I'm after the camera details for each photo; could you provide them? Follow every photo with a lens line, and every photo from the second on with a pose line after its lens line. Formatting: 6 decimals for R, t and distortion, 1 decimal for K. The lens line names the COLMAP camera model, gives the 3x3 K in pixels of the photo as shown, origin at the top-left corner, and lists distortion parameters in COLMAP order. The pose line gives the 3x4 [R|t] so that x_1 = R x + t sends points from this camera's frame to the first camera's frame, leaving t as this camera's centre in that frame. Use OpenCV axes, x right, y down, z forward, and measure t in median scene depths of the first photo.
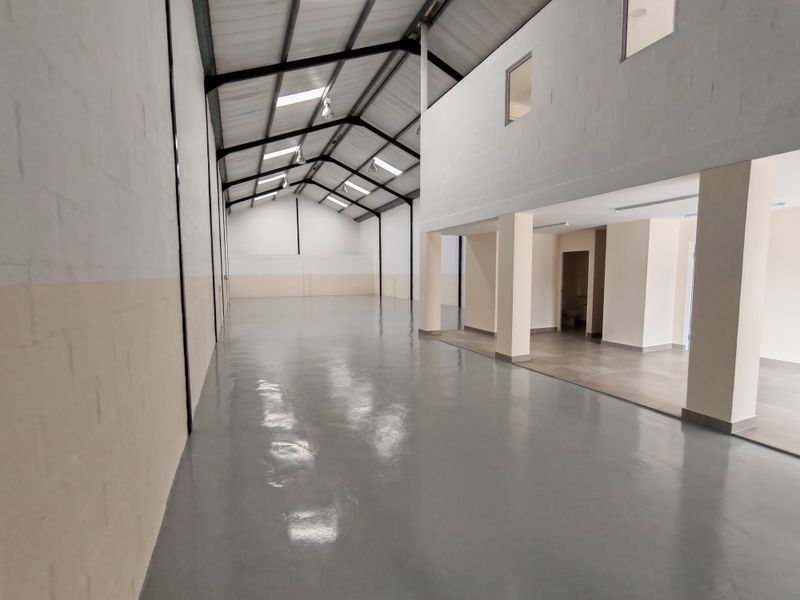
lens RADIAL K [[364.1, 0, 399.0], [0, 364.1, 299.3], [0, 0, 1]] dist [-0.003073, -0.000978]
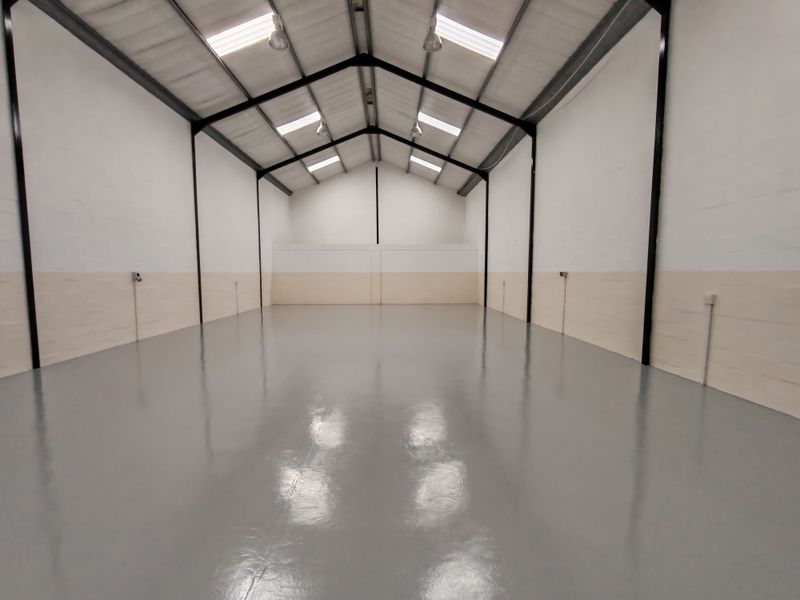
lens RADIAL K [[364.1, 0, 401.0], [0, 364.1, 299.1], [0, 0, 1]] dist [-0.003073, -0.000978]
pose [[0.923875, 0.029665, -0.381543, 0.050330], [-0.030890, 0.999519, 0.002915, -0.021215], [0.381446, 0.009093, 0.924346, 0.375283]]
